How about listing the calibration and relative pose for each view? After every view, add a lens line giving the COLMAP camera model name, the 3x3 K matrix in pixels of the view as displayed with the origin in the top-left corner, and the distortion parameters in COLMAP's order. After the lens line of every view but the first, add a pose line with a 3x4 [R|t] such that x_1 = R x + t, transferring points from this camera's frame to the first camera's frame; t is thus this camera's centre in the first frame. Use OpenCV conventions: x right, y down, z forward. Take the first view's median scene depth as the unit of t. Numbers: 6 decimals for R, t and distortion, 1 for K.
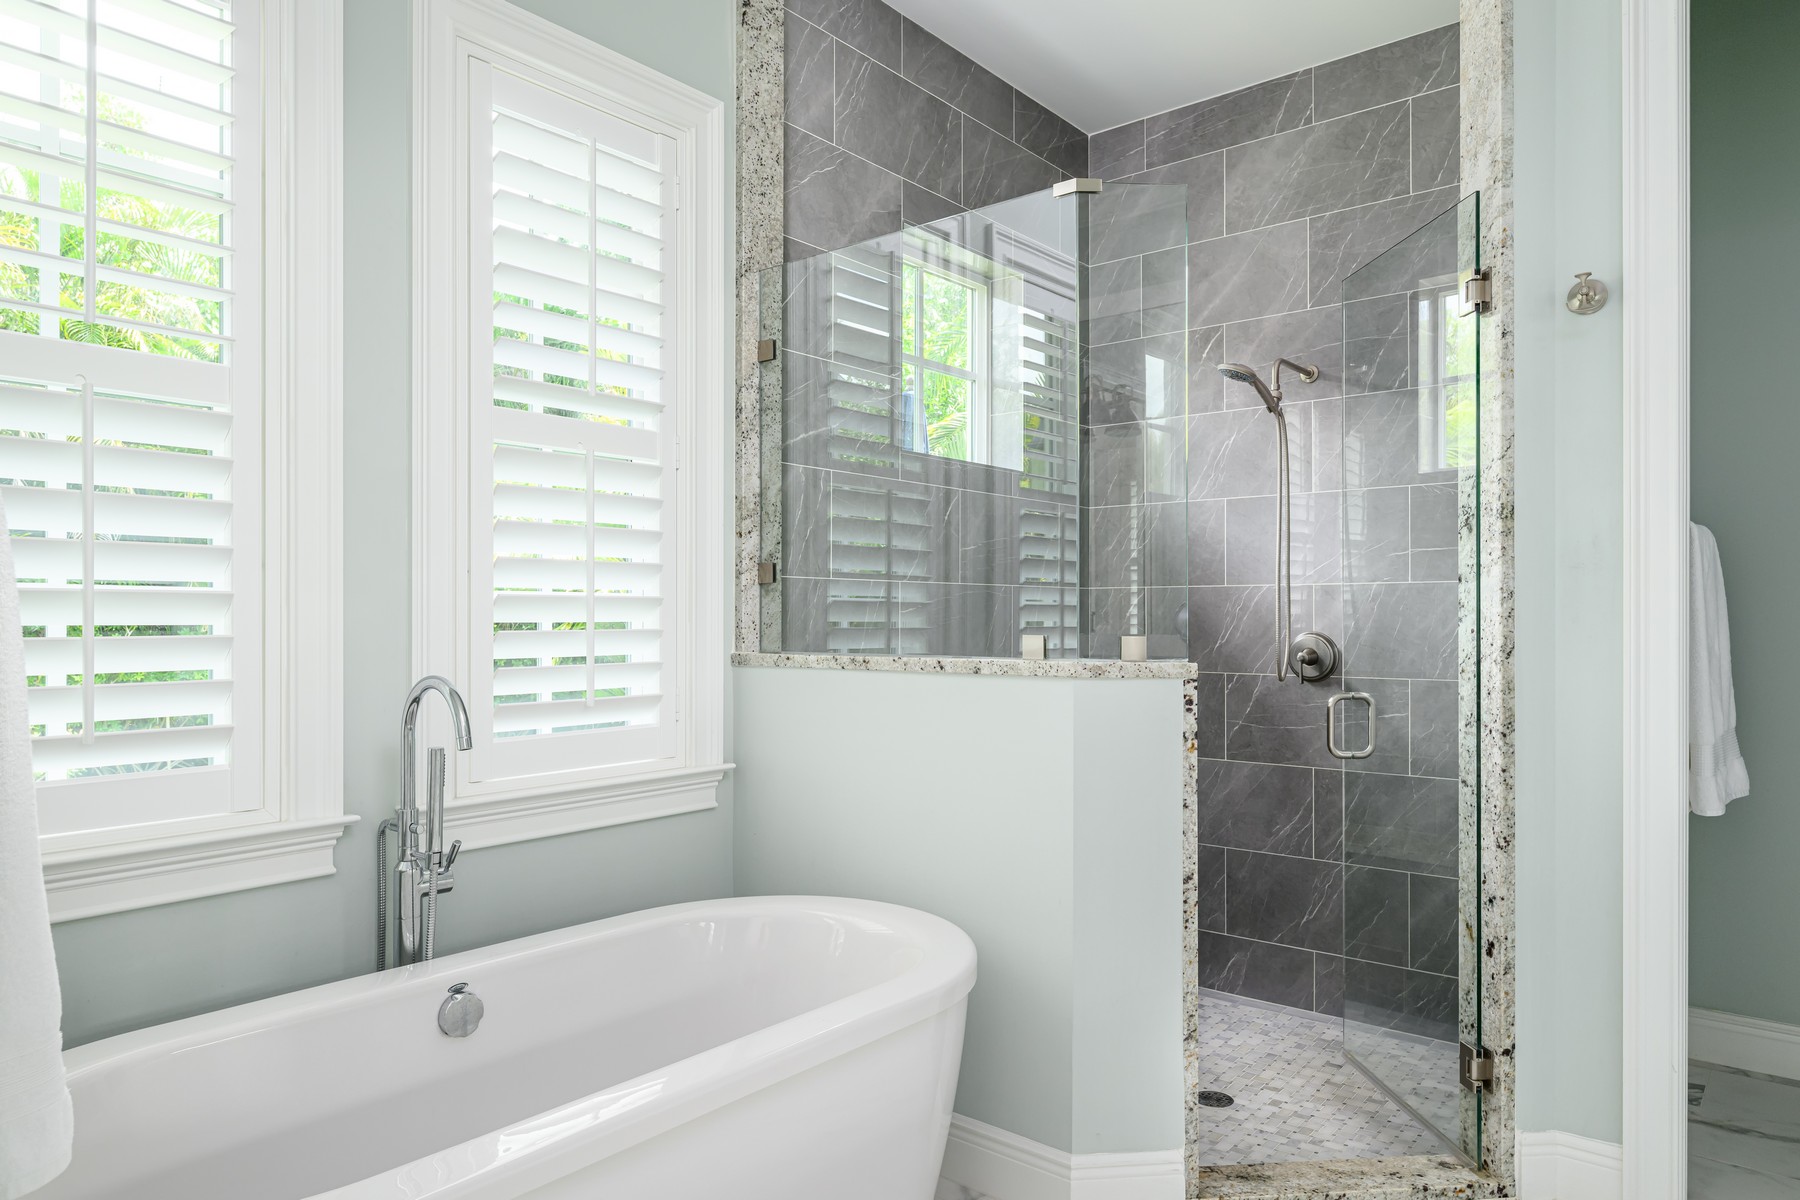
lens RADIAL K [[1155.3, 0, 902.3], [0, 1155.3, 593.6], [0, 0, 1]] dist [0.035053, -0.001285]
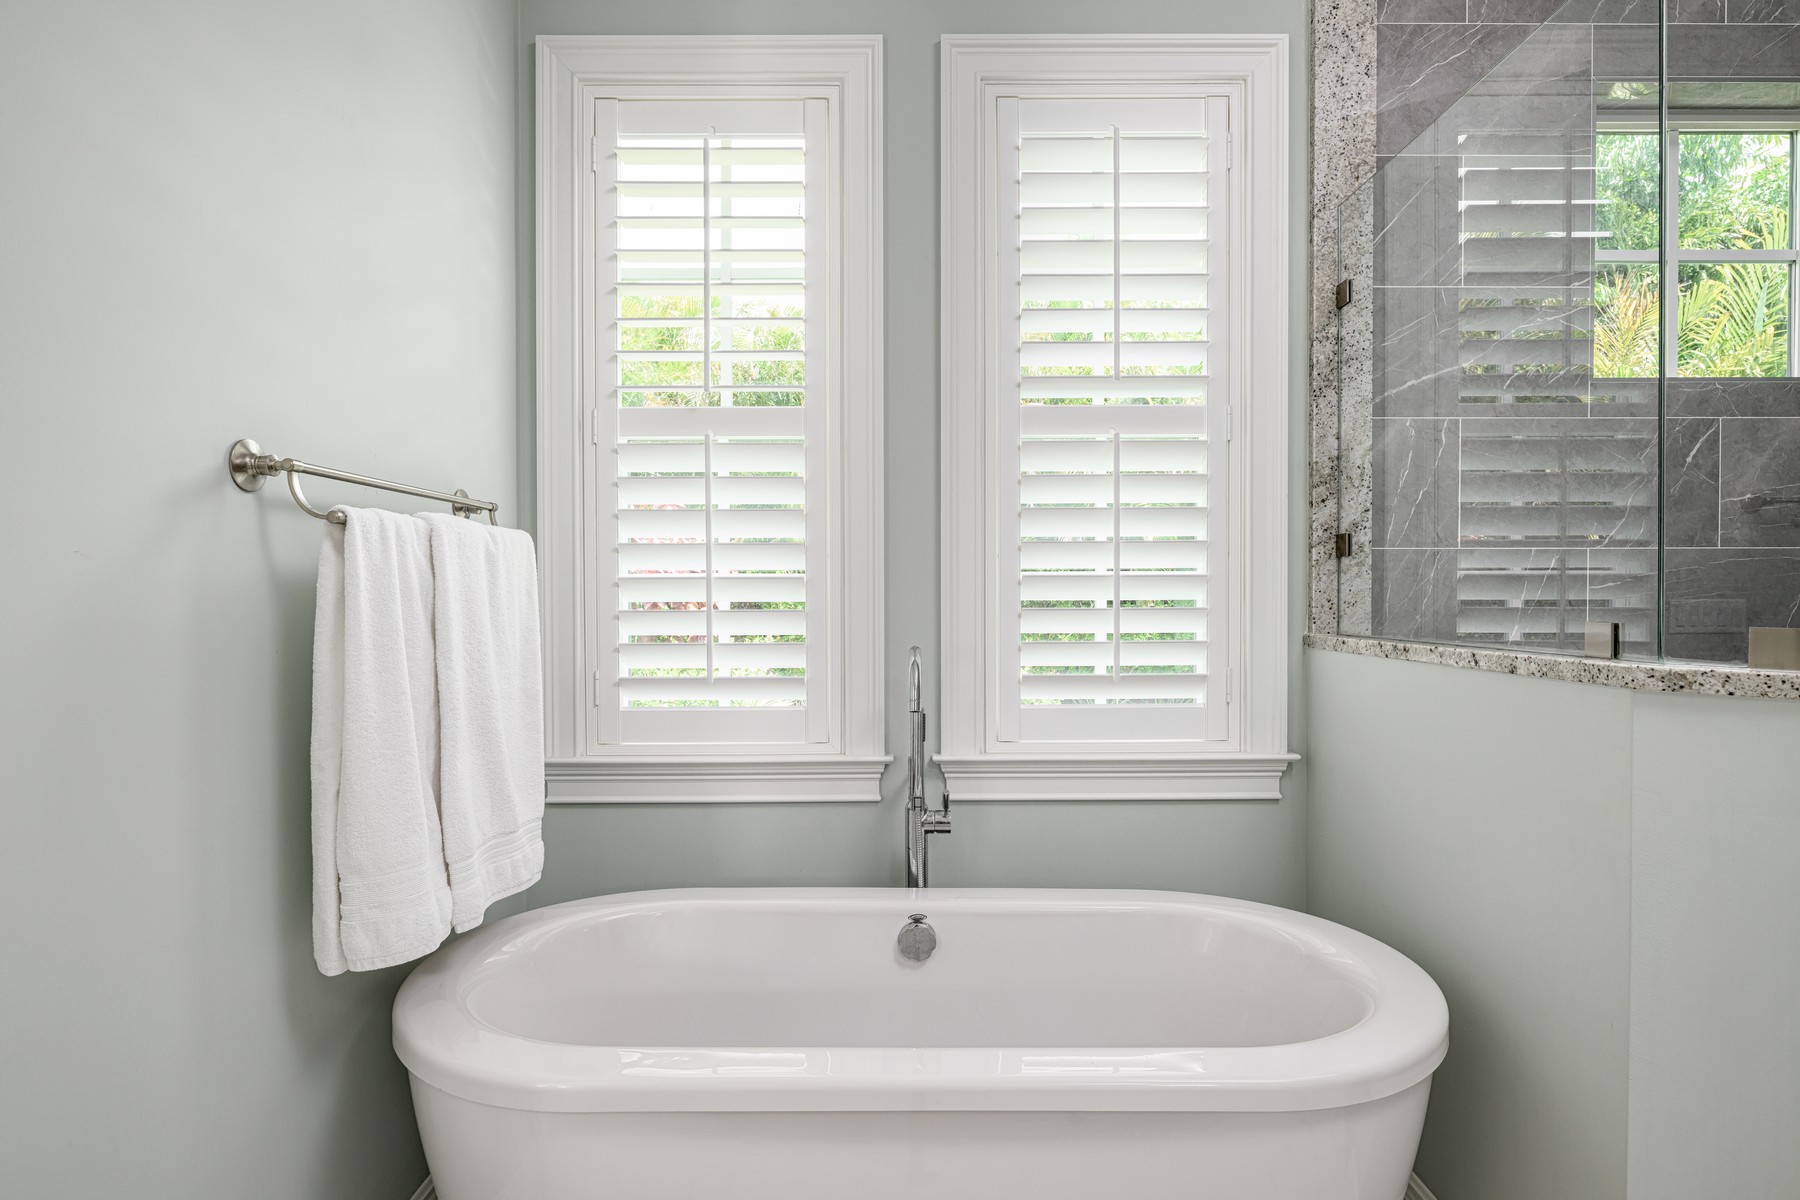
lens RADIAL K [[950.2, 0, 899.7], [0, 950.2, 599.5], [0, 0, 1]] dist [0.001786, 0.002785]
pose [[0.642043, 0.002156, -0.766665, 0.222433], [0.017964, 0.999679, 0.017856, 0.004726], [0.766458, -0.025236, 0.641799, 0.267189]]
